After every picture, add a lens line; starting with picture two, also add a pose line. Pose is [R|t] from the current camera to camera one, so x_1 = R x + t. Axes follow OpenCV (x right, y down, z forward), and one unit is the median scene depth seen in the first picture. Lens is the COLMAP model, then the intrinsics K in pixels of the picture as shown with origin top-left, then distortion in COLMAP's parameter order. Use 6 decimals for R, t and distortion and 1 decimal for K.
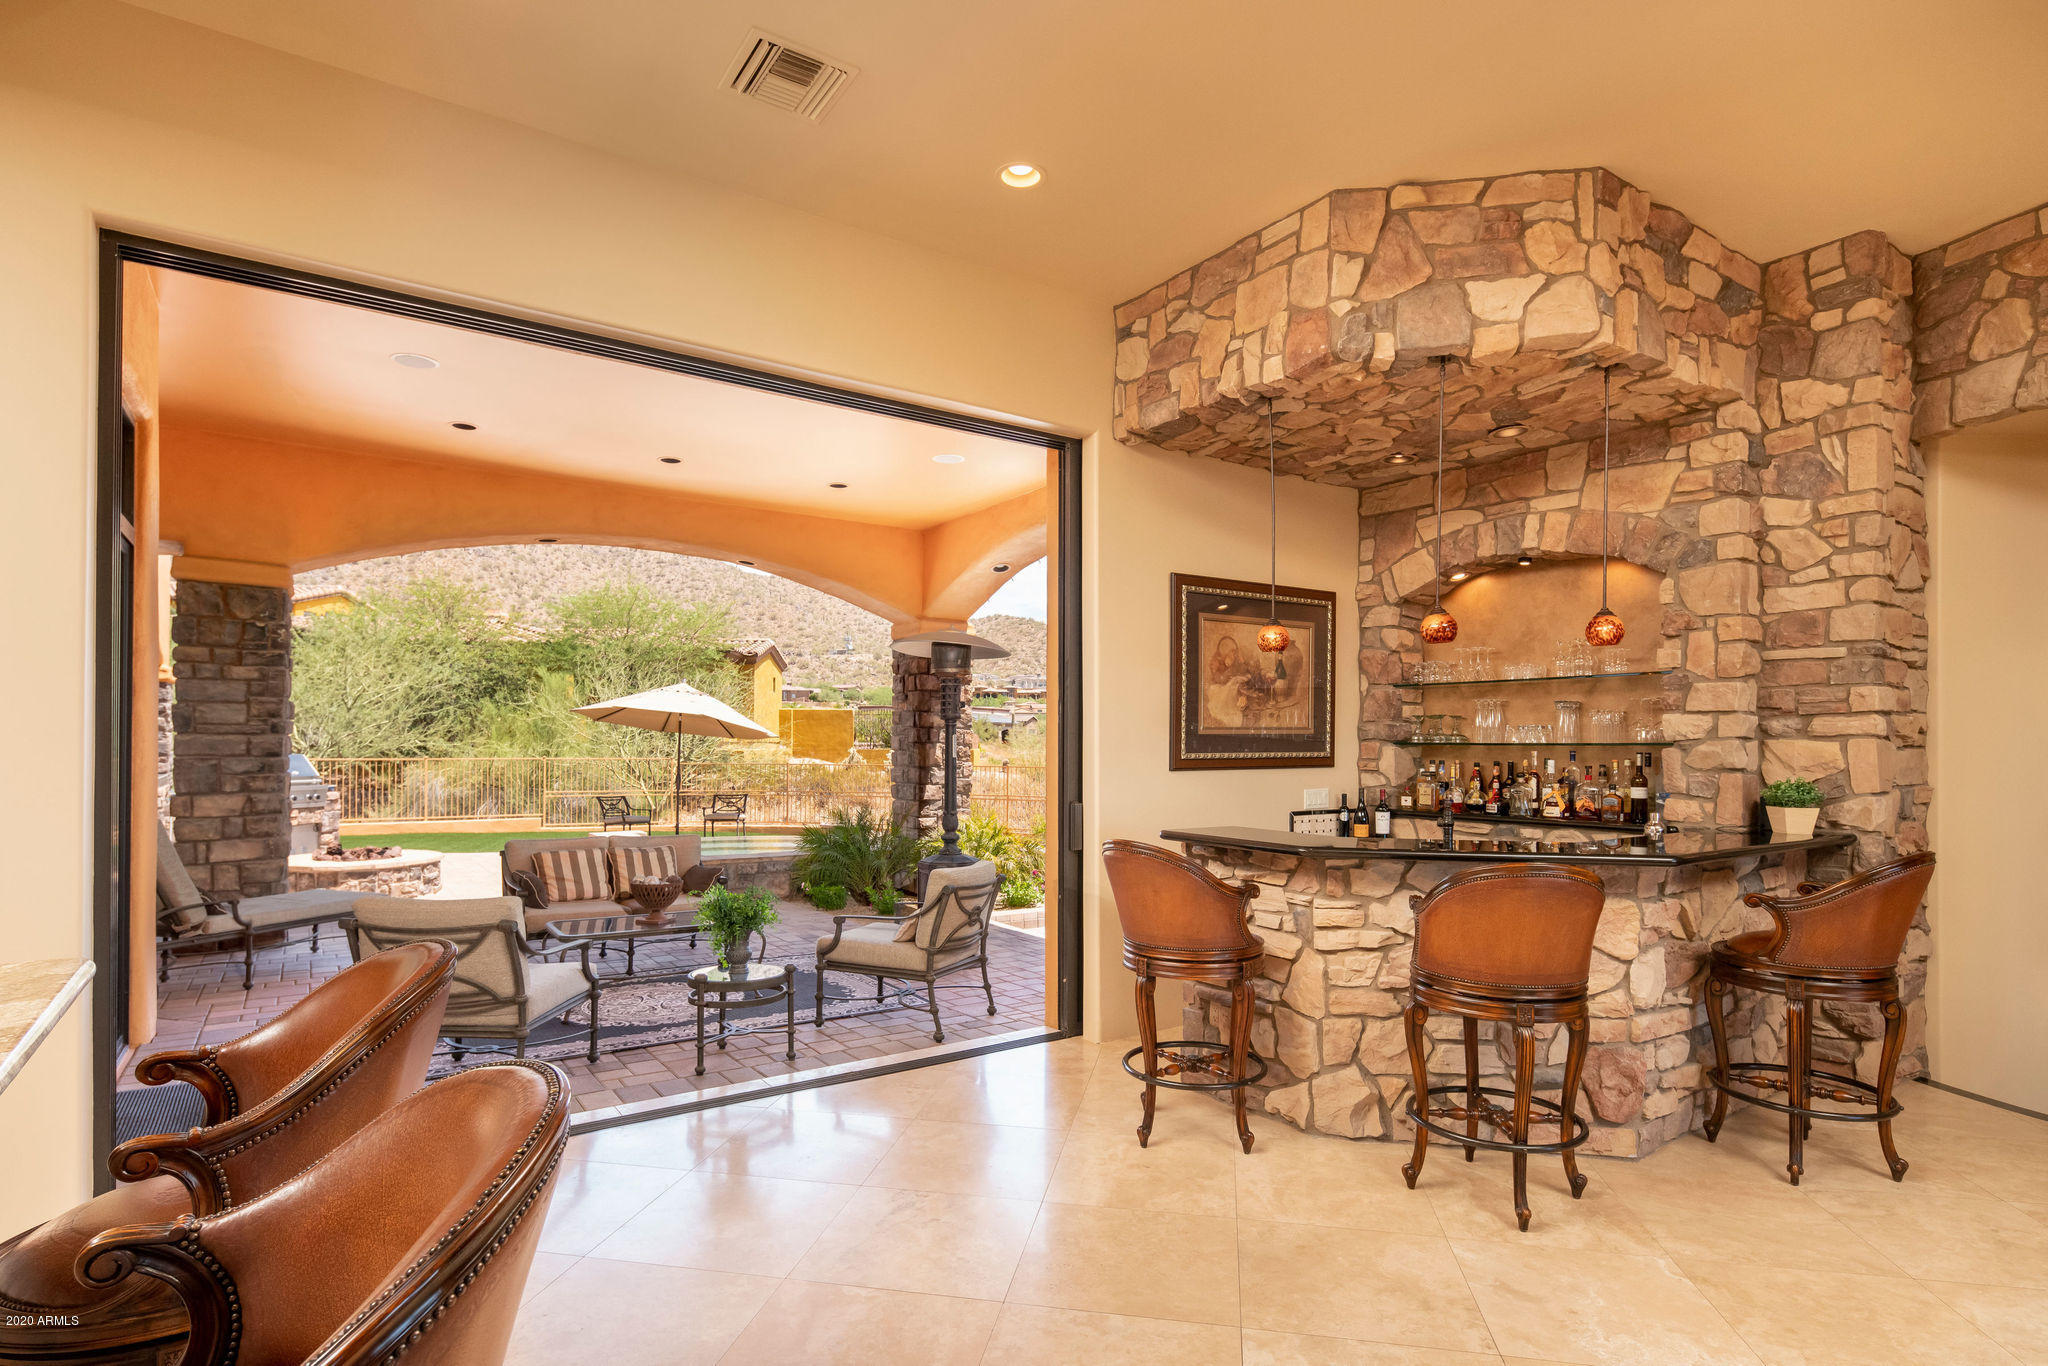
lens RADIAL K [[1048.0, 0, 1033.0], [0, 1048.0, 744.6], [0, 0, 1]] dist [0.002041, 0.000478]
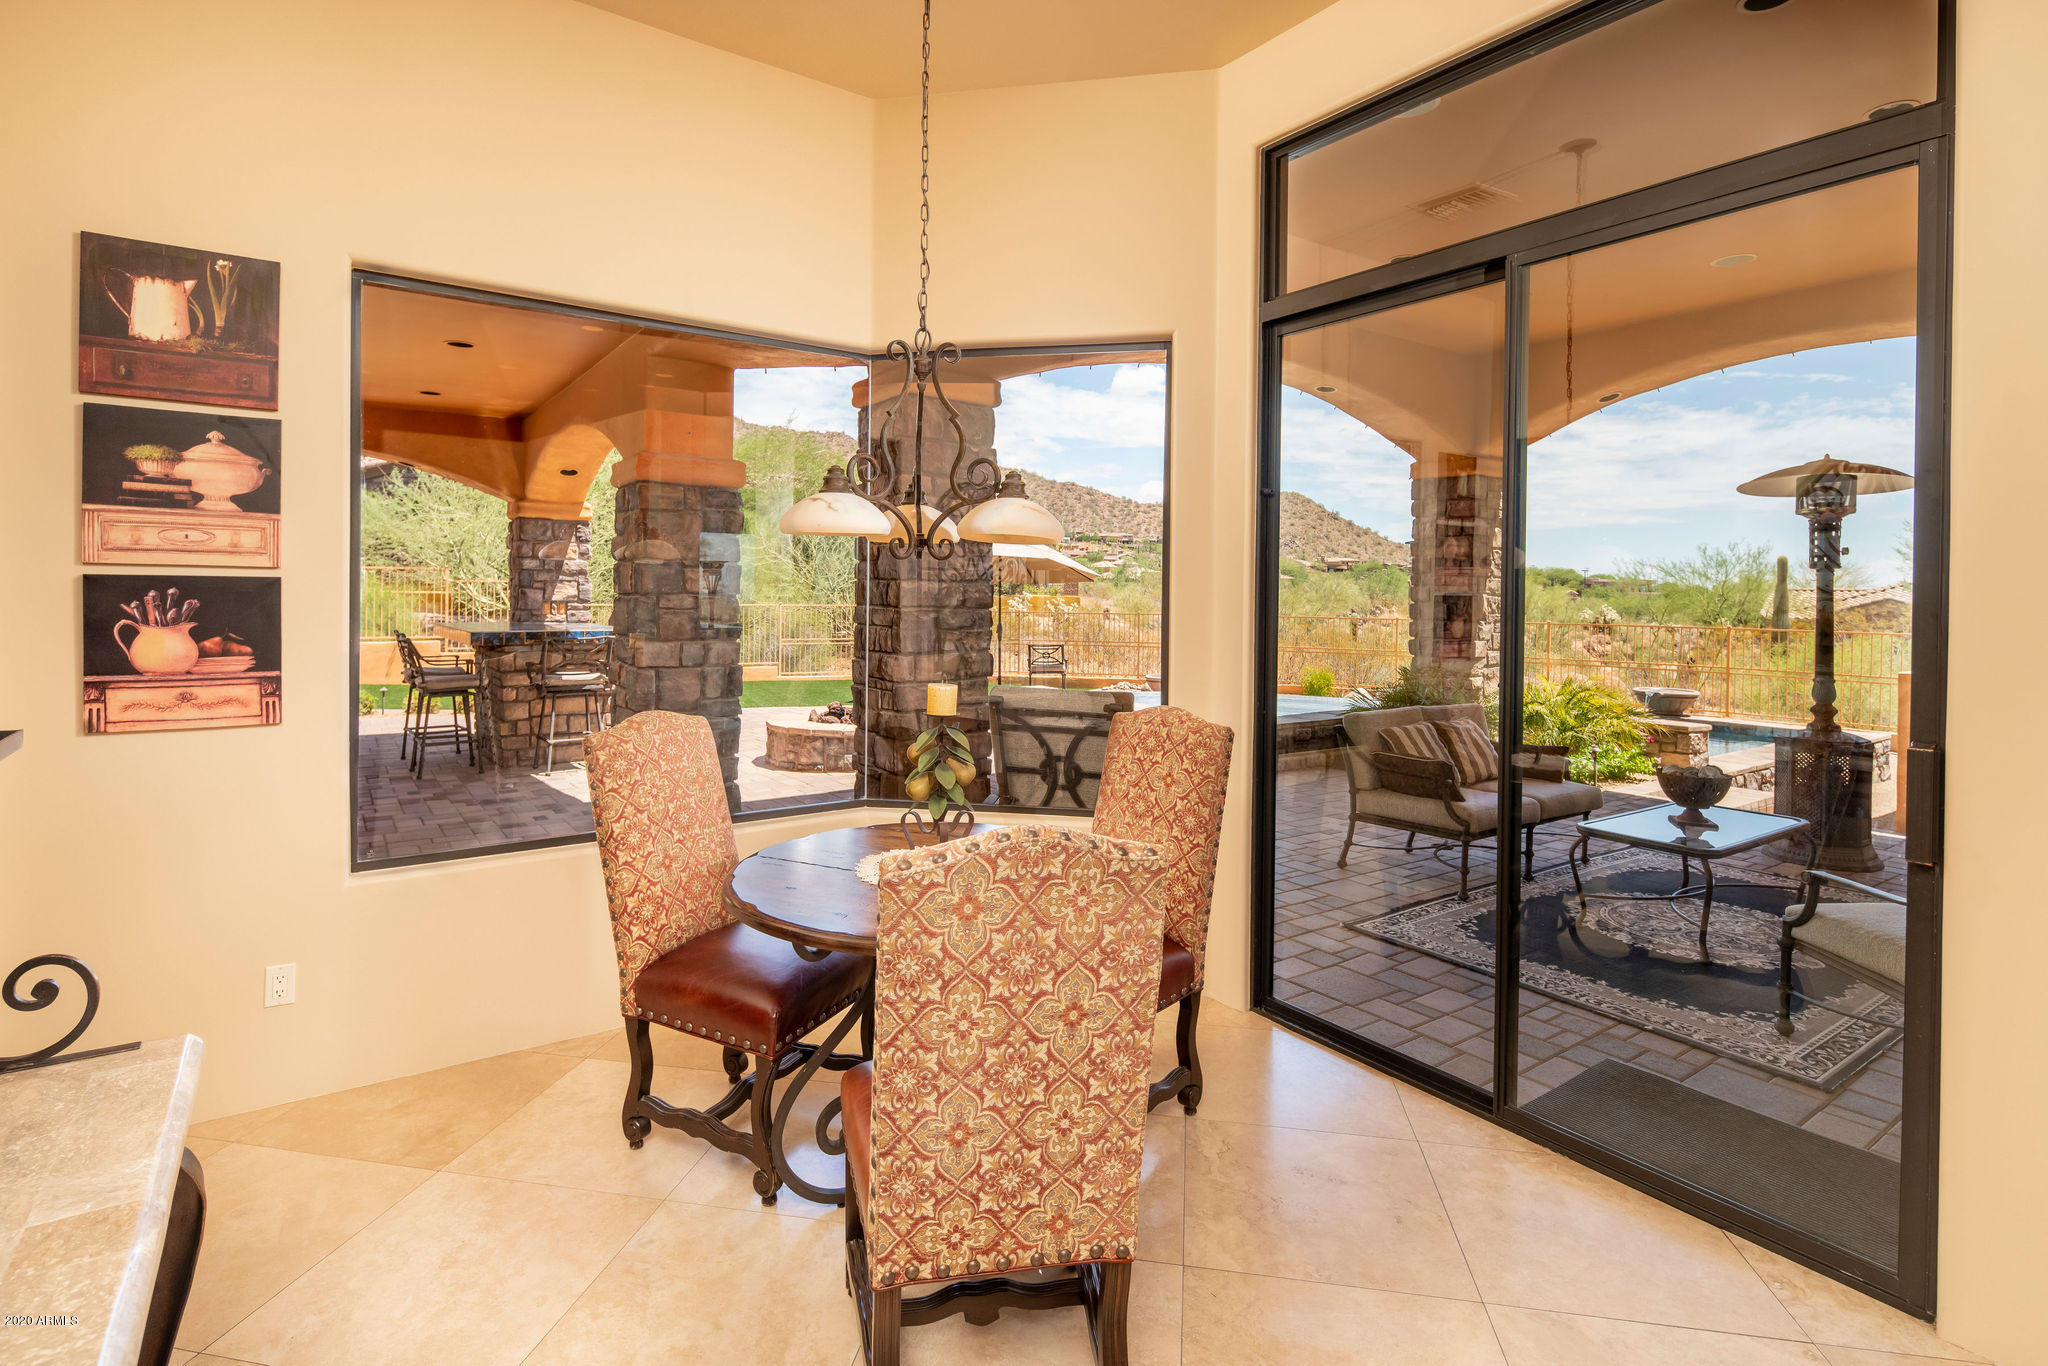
lens RADIAL K [[1010.9, 0, 1031.6], [0, 1010.9, 603.9], [0, 0, 1]] dist [-0.000198, -0.000685]
pose [[0.999965, 0.005794, 0.005966, -0.989236], [-0.005868, 0.999905, 0.012495, -0.003158], [-0.005893, -0.012529, 0.999904, 0.284789]]
